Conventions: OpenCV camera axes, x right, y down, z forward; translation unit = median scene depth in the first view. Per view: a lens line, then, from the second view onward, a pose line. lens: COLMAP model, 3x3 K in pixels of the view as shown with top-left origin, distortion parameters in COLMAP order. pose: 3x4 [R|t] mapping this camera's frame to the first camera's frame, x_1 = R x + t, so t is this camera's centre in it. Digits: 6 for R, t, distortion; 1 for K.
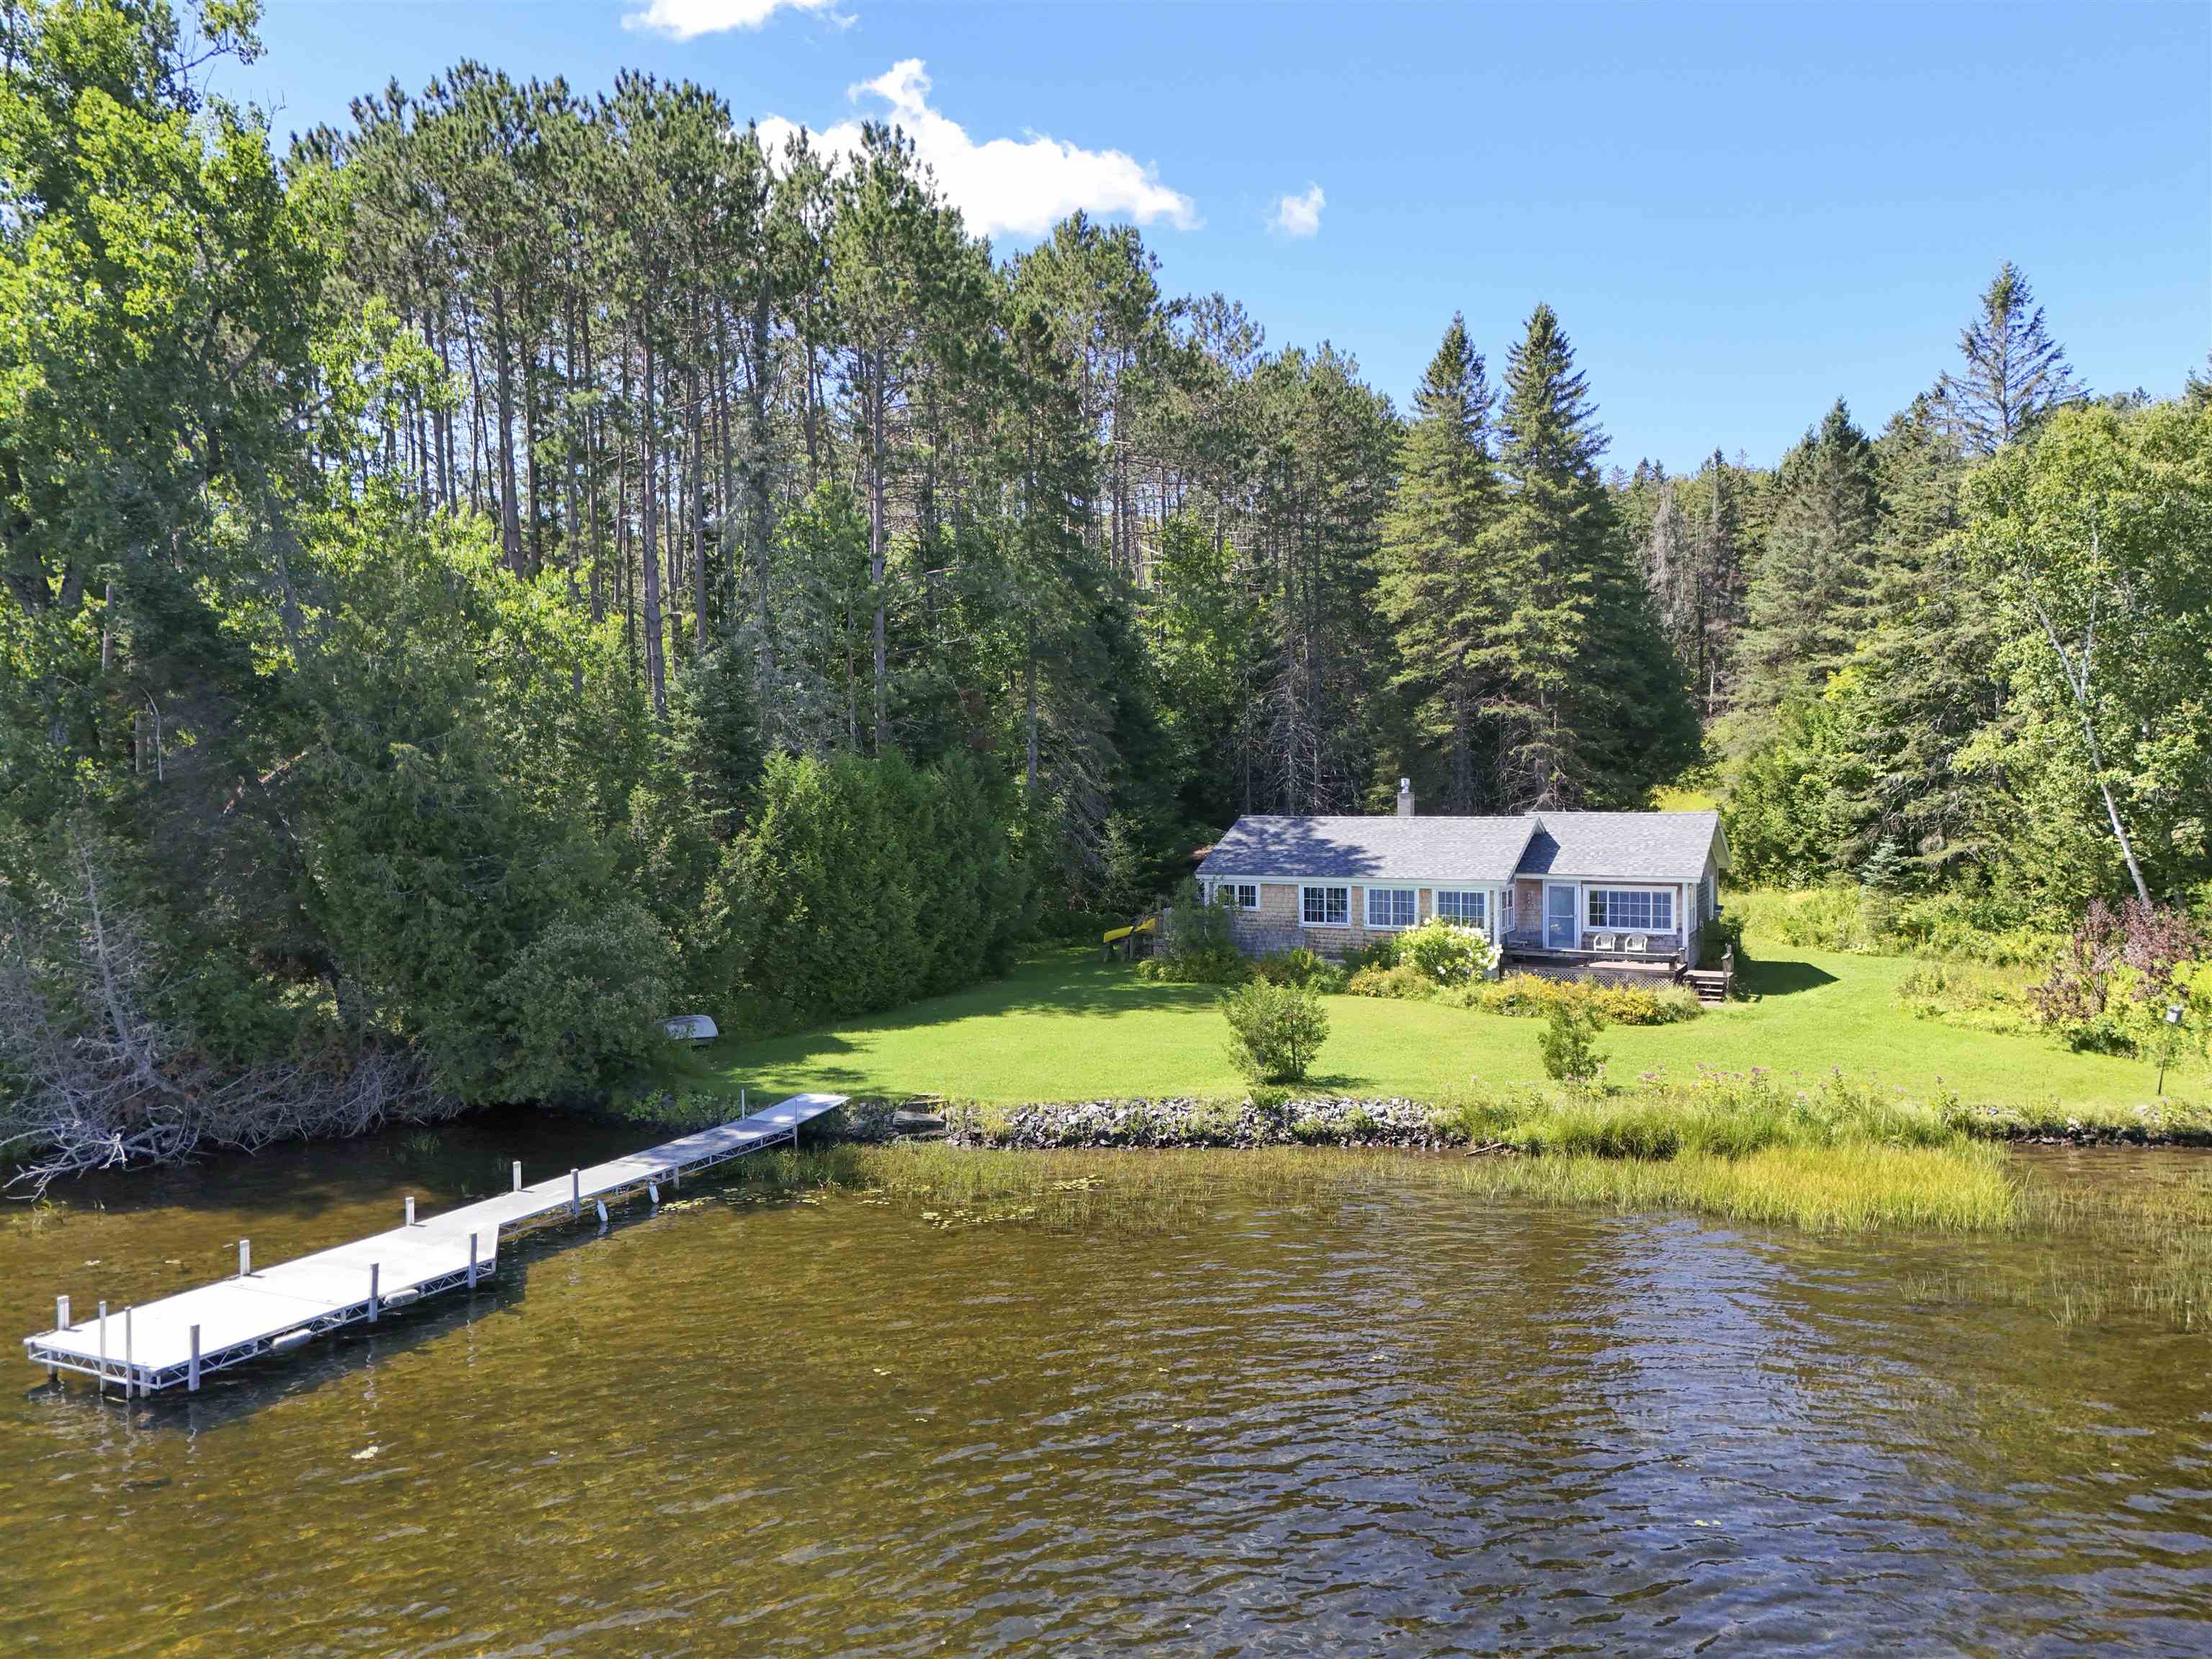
lens RADIAL K [[1626.7, 0, 1113.6], [0, 1626.7, 815.5], [0, 0, 1]] dist [0.060871, -0.047893]
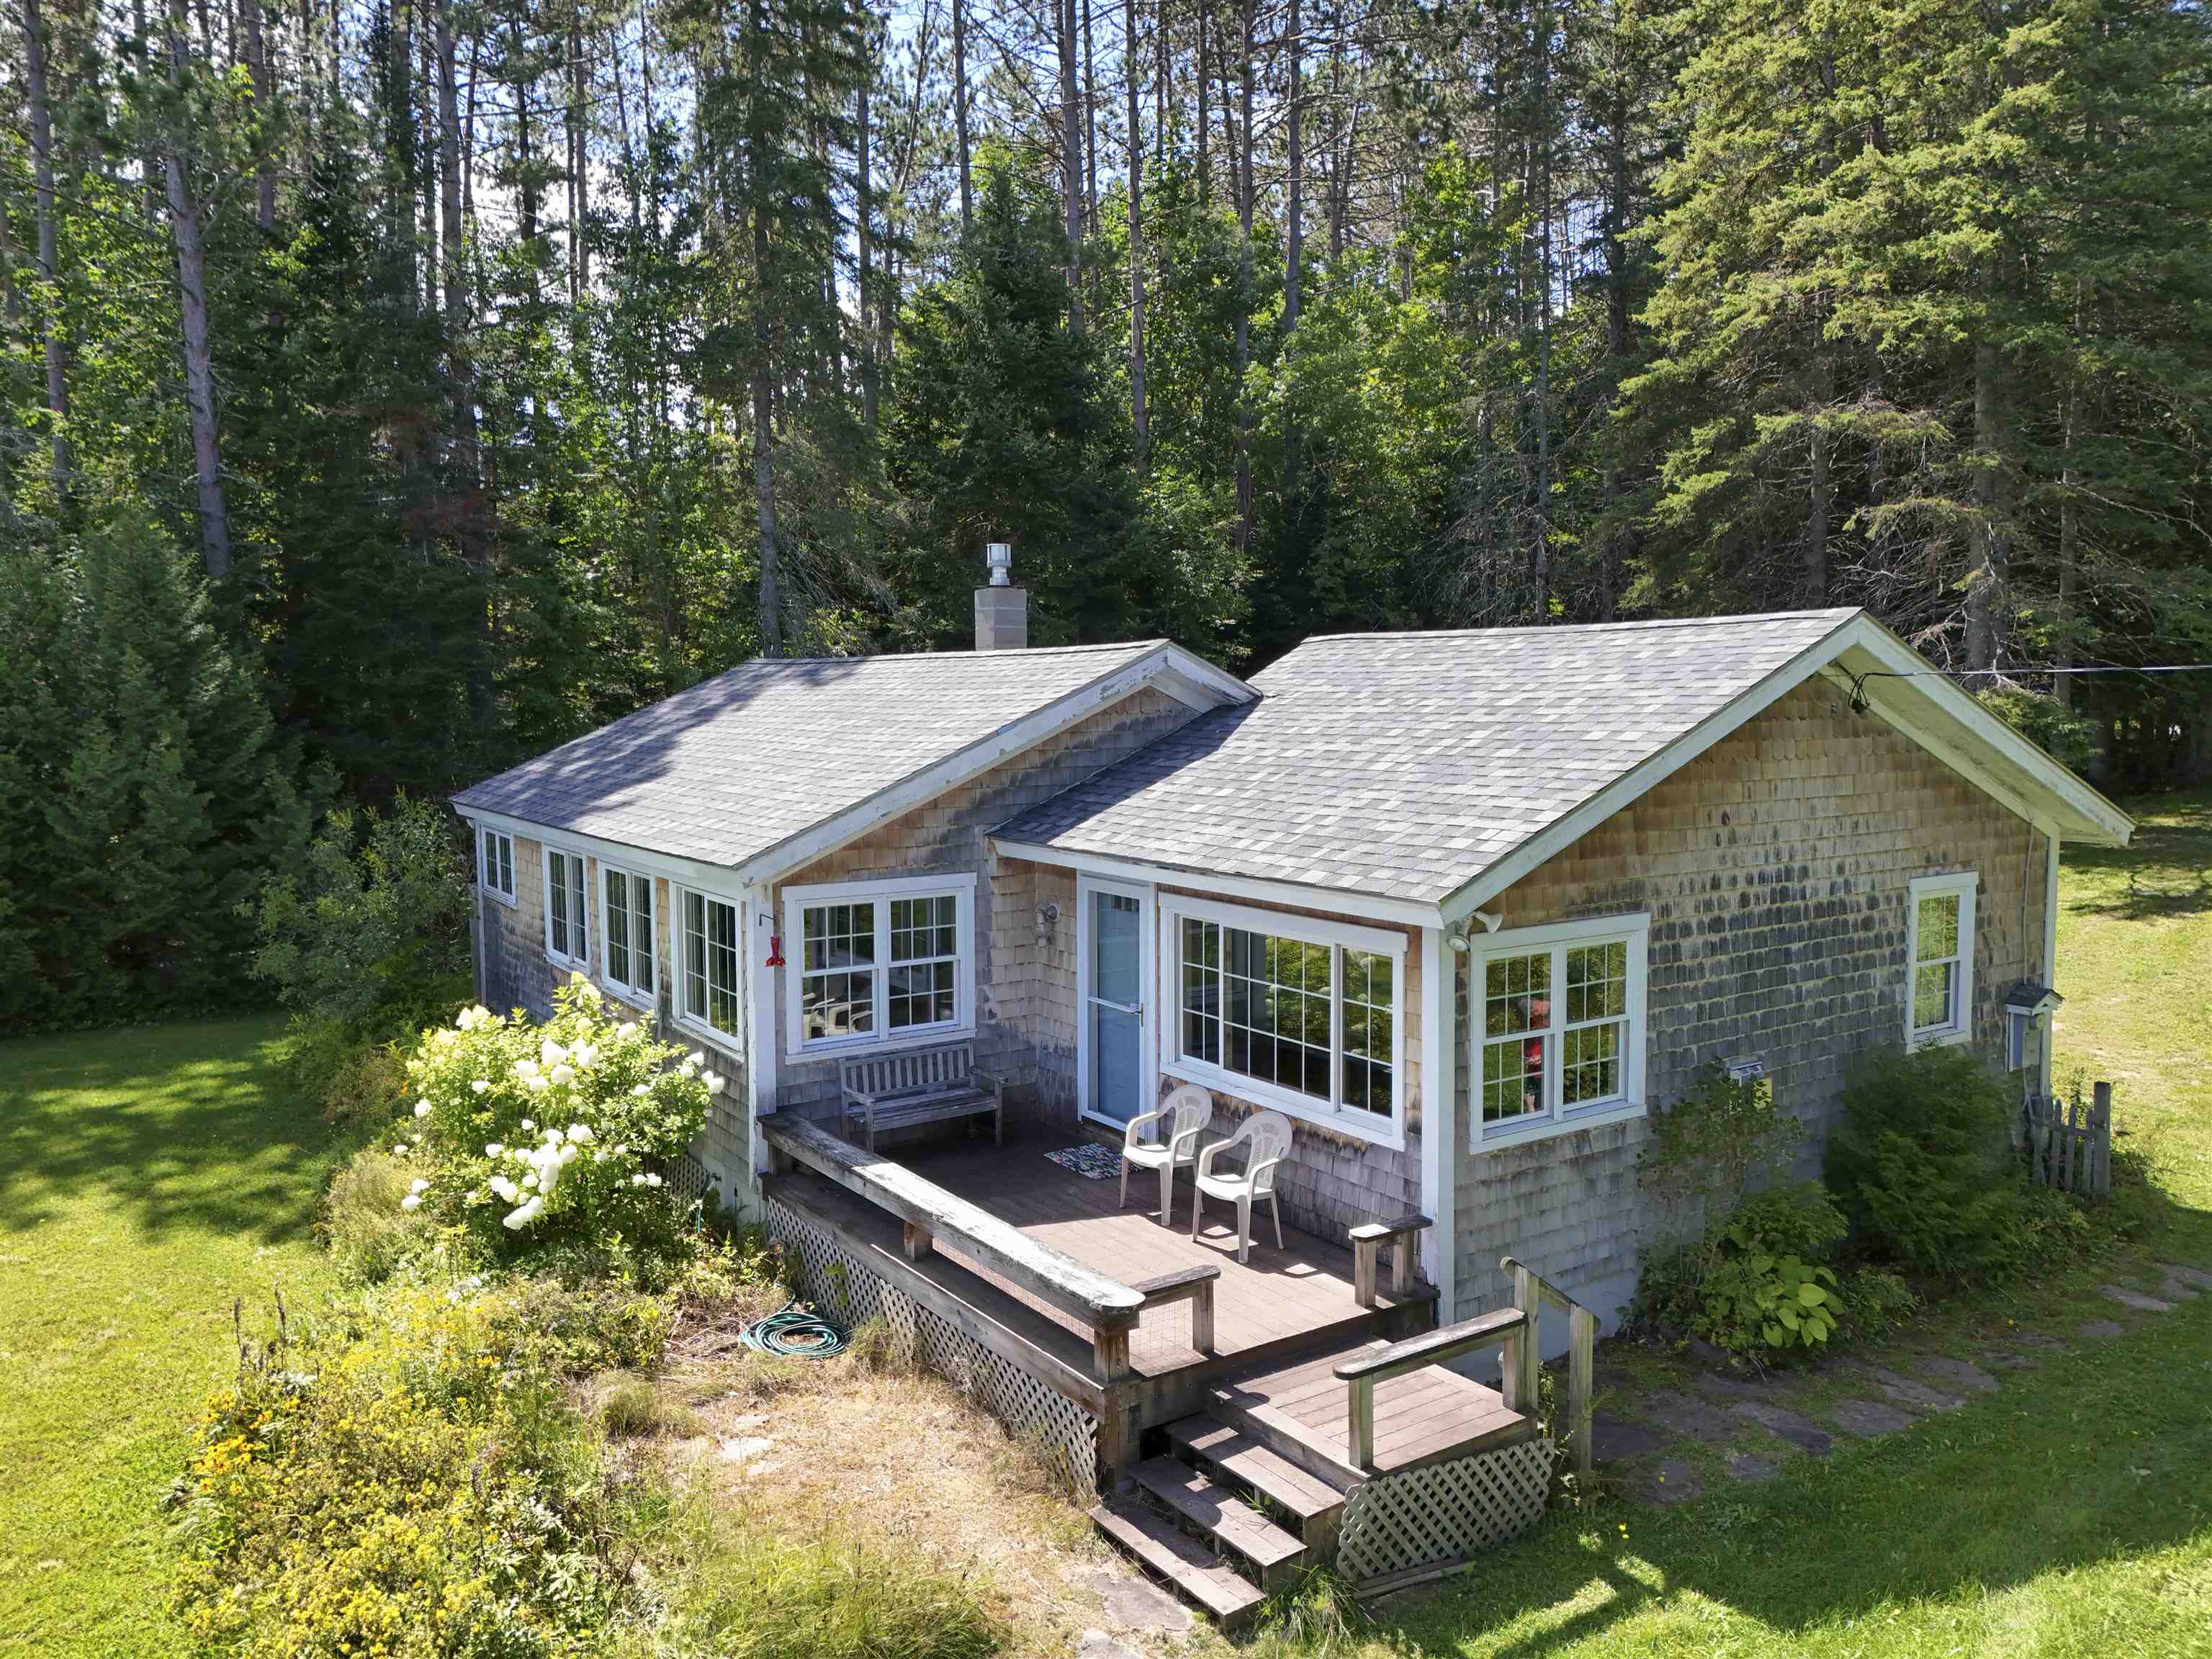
lens RADIAL K [[1626.7, 0, 1113.6], [0, 1626.7, 815.5], [0, 0, 1]] dist [0.060871, -0.047893]
pose [[0.875872, 0.040221, -0.480864, 0.395091], [-0.009229, 0.997734, 0.066644, 0.012506], [0.482455, -0.053934, 0.874259, 0.753703]]
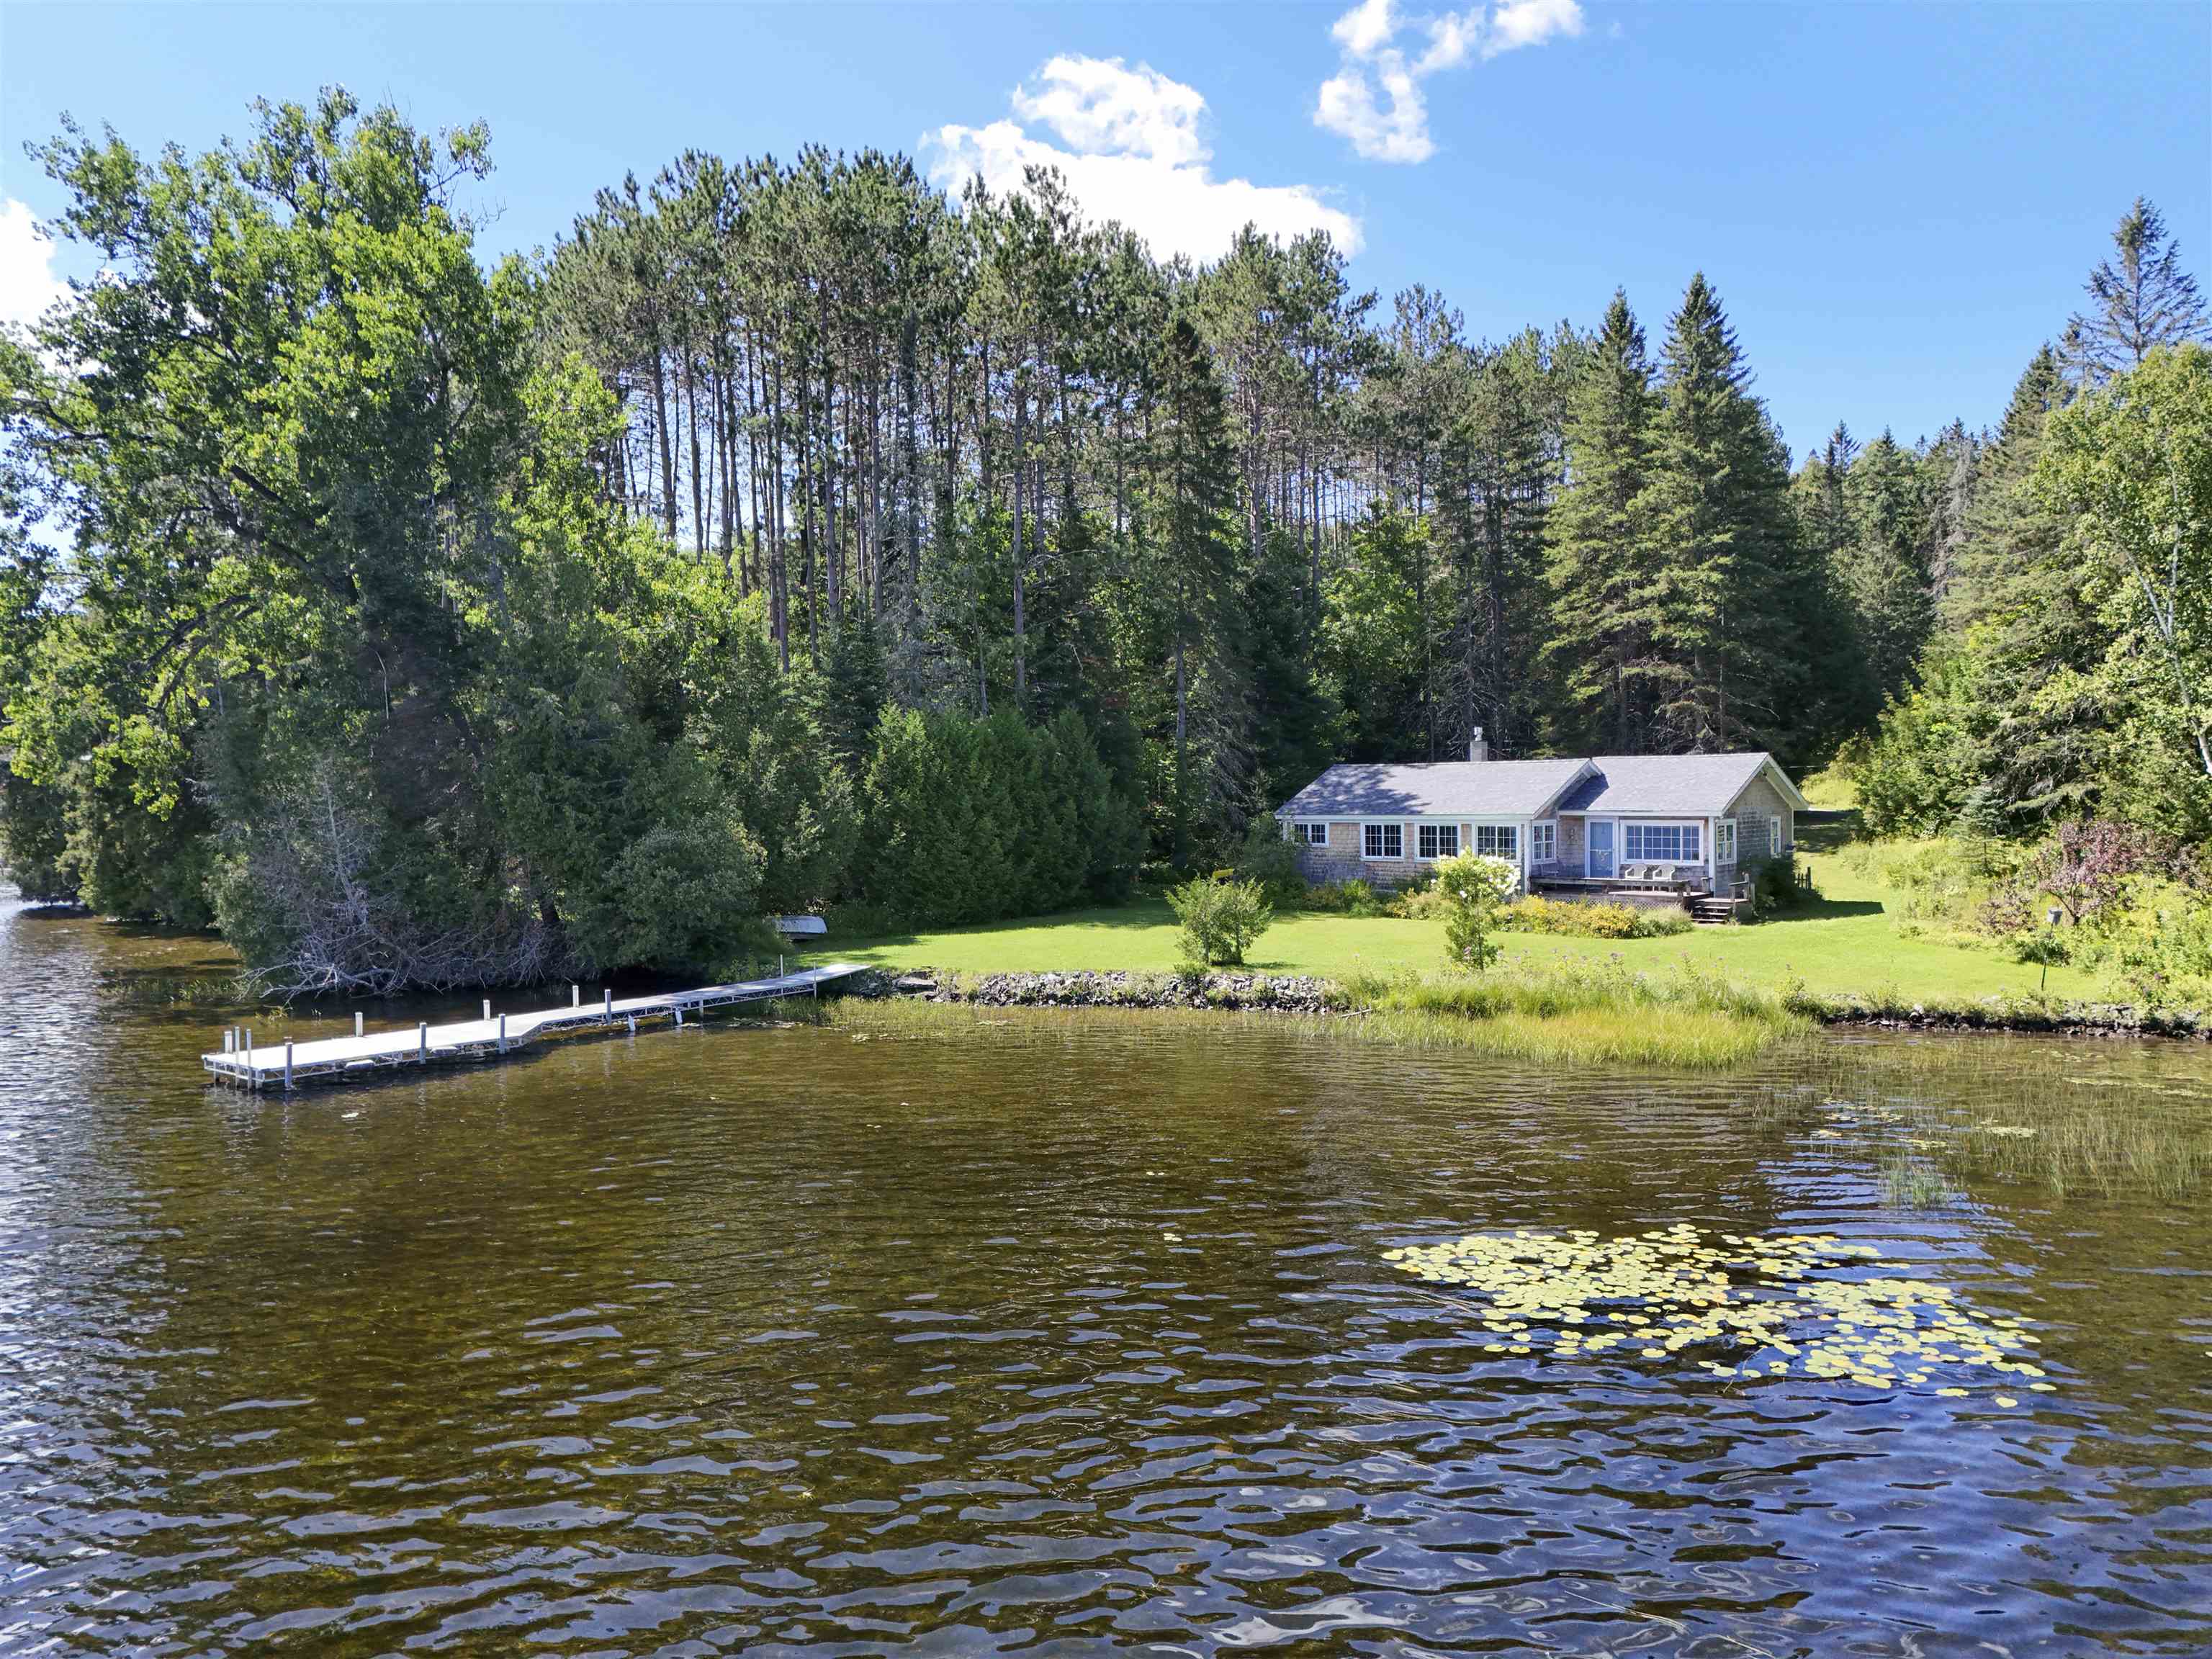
lens RADIAL K [[1626.7, 0, 1113.6], [0, 1626.7, 815.5], [0, 0, 1]] dist [0.060871, -0.047893]
pose [[0.972747, -0.001361, -0.231864, 0.207962], [0.001014, 0.999998, -0.001615, 0.039677], [0.231866, 0.001336, 0.972747, -0.116345]]
